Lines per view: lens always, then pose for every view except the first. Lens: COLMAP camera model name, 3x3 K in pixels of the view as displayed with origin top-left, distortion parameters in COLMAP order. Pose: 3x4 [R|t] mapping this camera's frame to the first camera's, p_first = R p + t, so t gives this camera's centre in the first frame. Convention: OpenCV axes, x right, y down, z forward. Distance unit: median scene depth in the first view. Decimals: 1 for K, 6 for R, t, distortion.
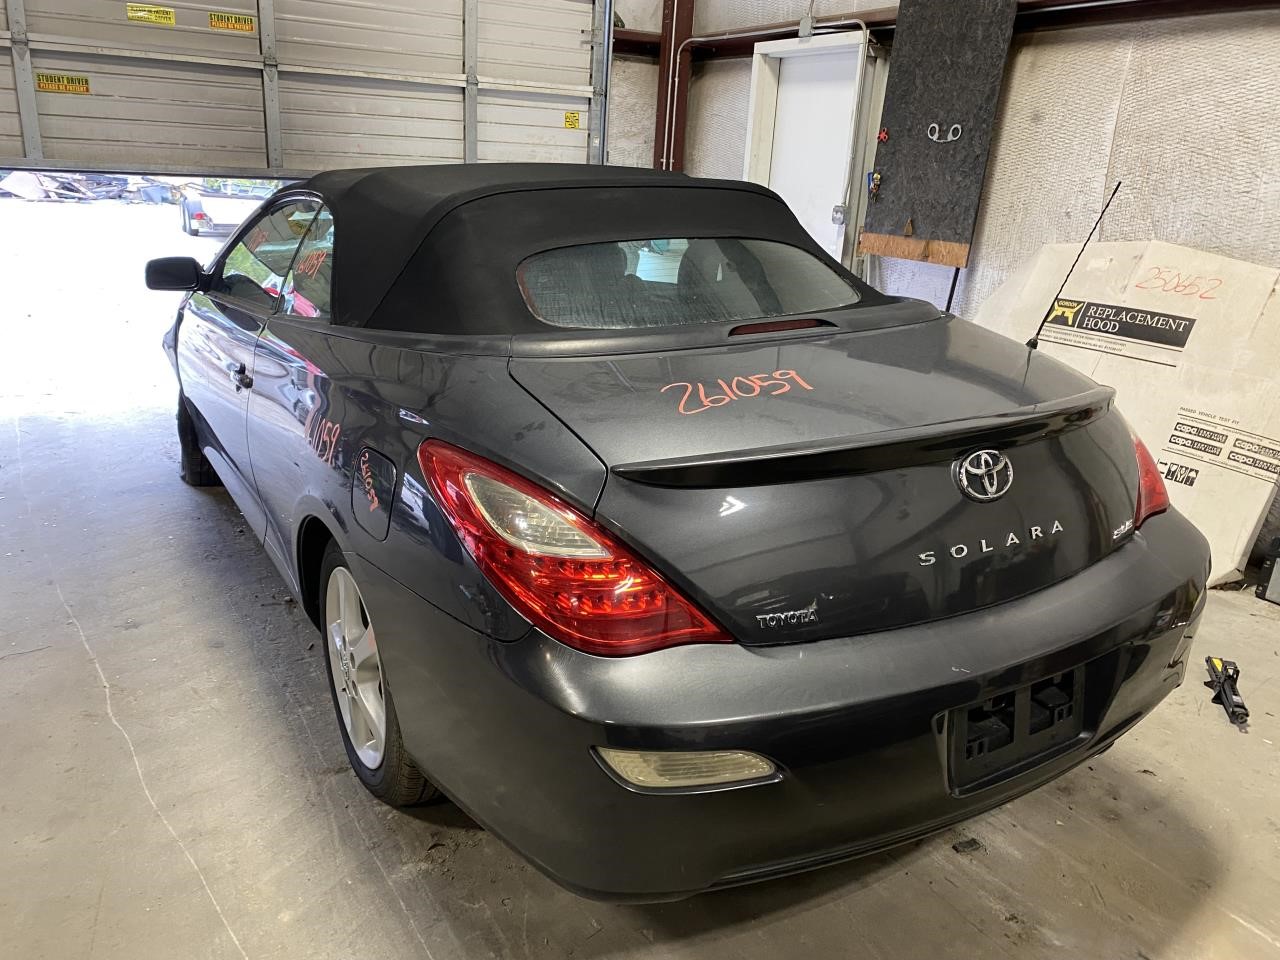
lens RADIAL K [[978.6, 0, 630.8], [0, 978.6, 458.9], [0, 0, 1]] dist [0.013353, -0.002775]
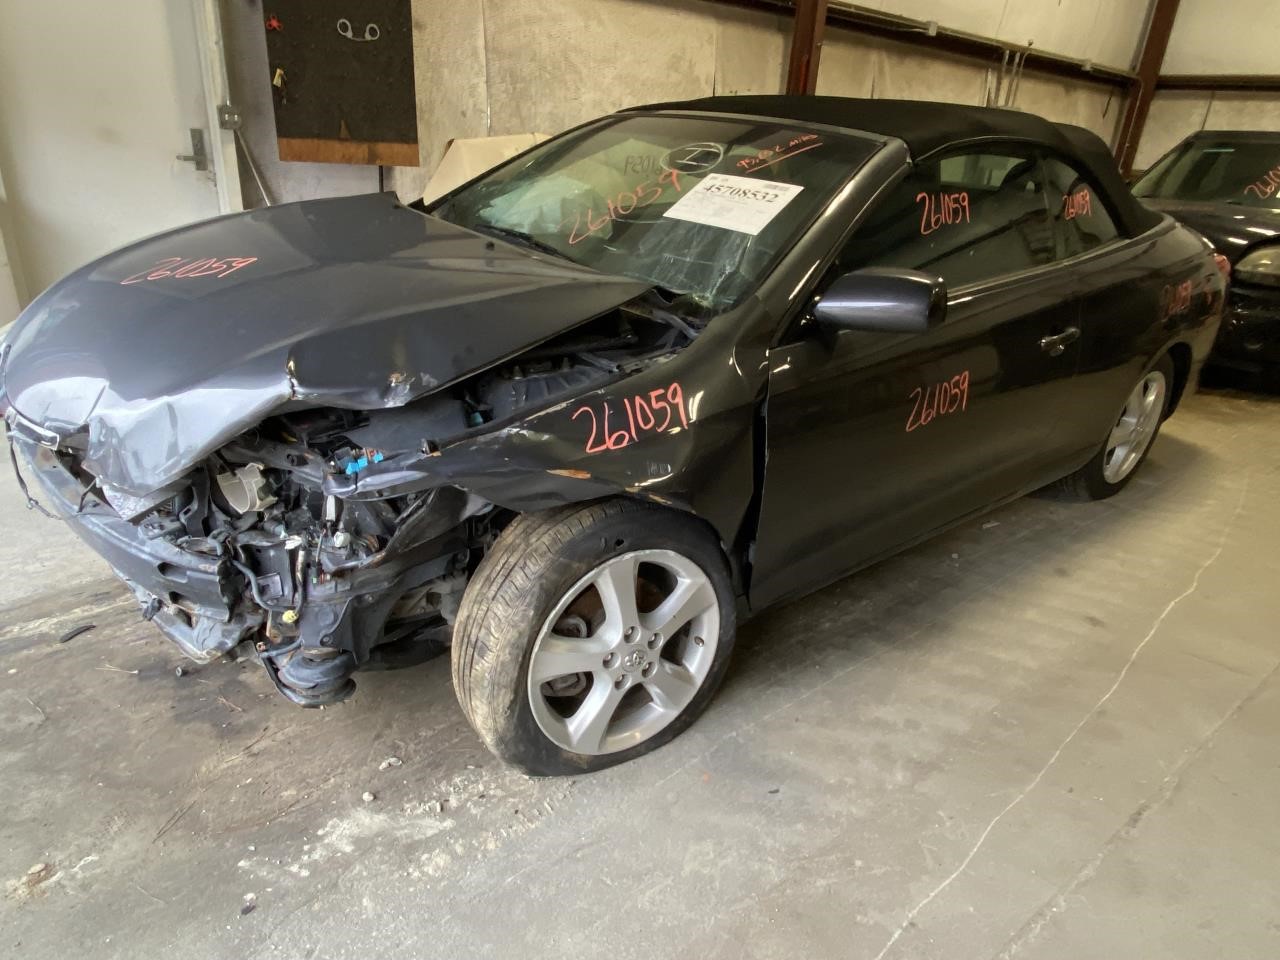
lens RADIAL K [[804.8, 0, 640.0], [0, 804.8, 480.0], [0, 0, 1]] dist [0.054556, -0.058280]
pose [[-0.137904, -0.446522, 0.884082, -0.772141], [0.217962, 0.857047, 0.466866, -0.298808], [-0.966165, 0.257078, -0.020865, 0.968581]]
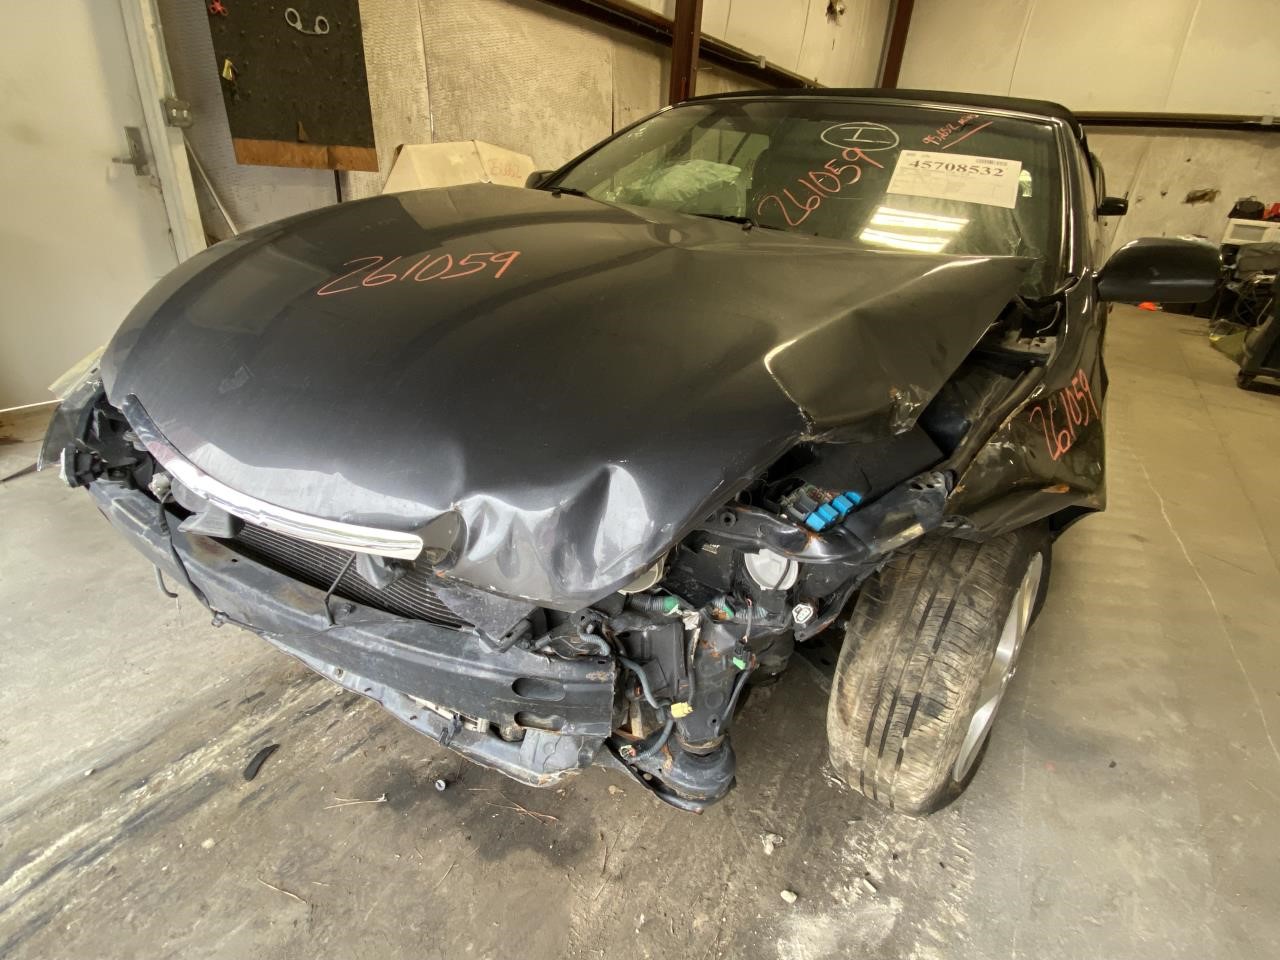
lens RADIAL K [[631.7, 0, 639.9], [0, 631.7, 482.6], [0, 0, 1]] dist [0.014245, -0.015110]
pose [[-0.417518, -0.465549, 0.780348, -0.578434], [0.180114, 0.799341, 0.573248, -0.304746], [-0.890639, 0.379893, -0.249887, 1.174300]]
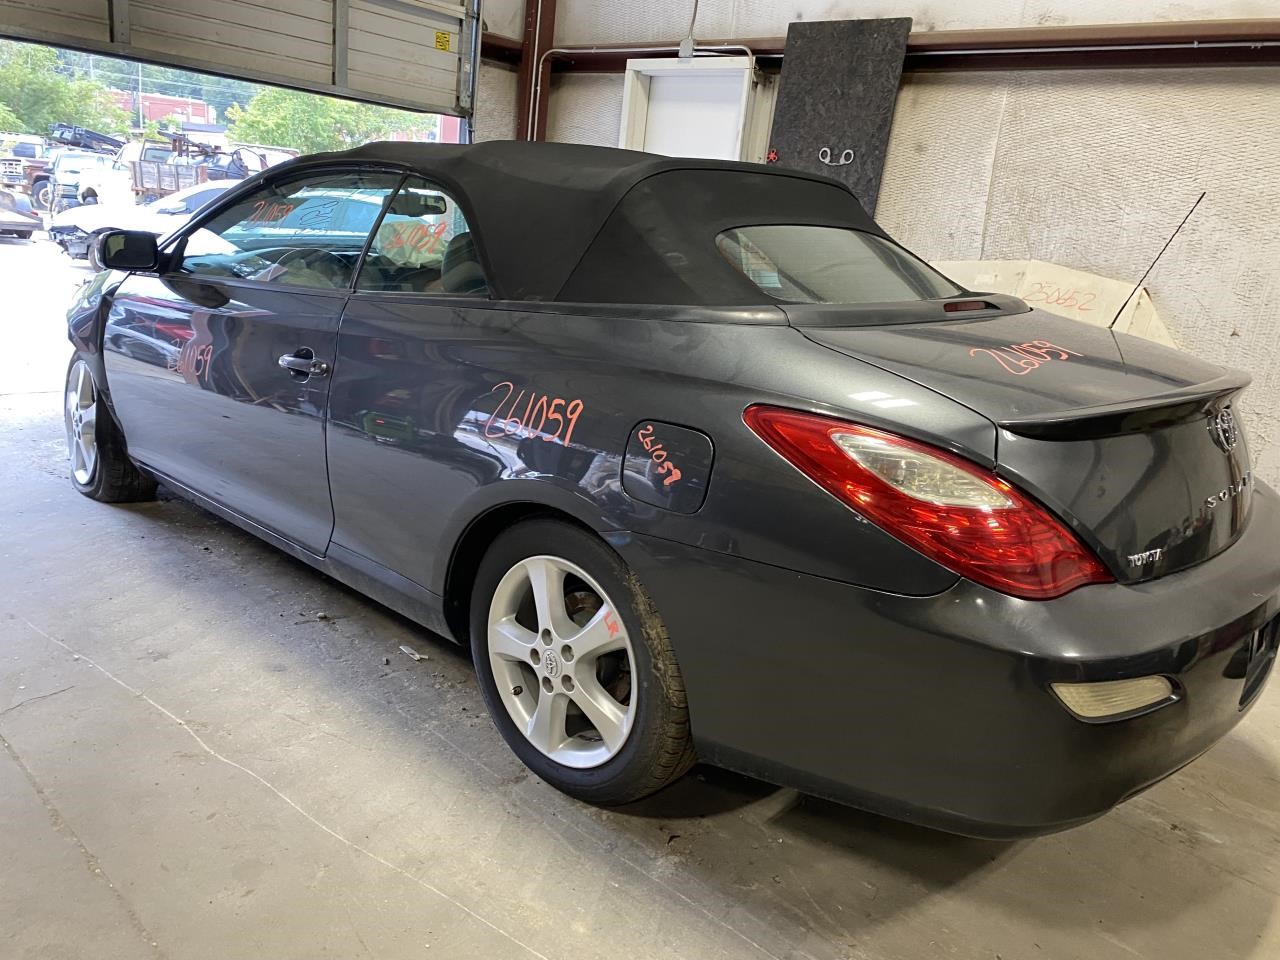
lens RADIAL K [[975.9, 0, 645.3], [0, 975.9, 465.9], [0, 0, 1]] dist [0.006558, -0.000090]
pose [[0.953518, -0.025791, 0.300231, -0.245557], [0.030975, 0.999442, -0.012518, 0.019749], [-0.299741, 0.021235, 0.953784, 0.041985]]
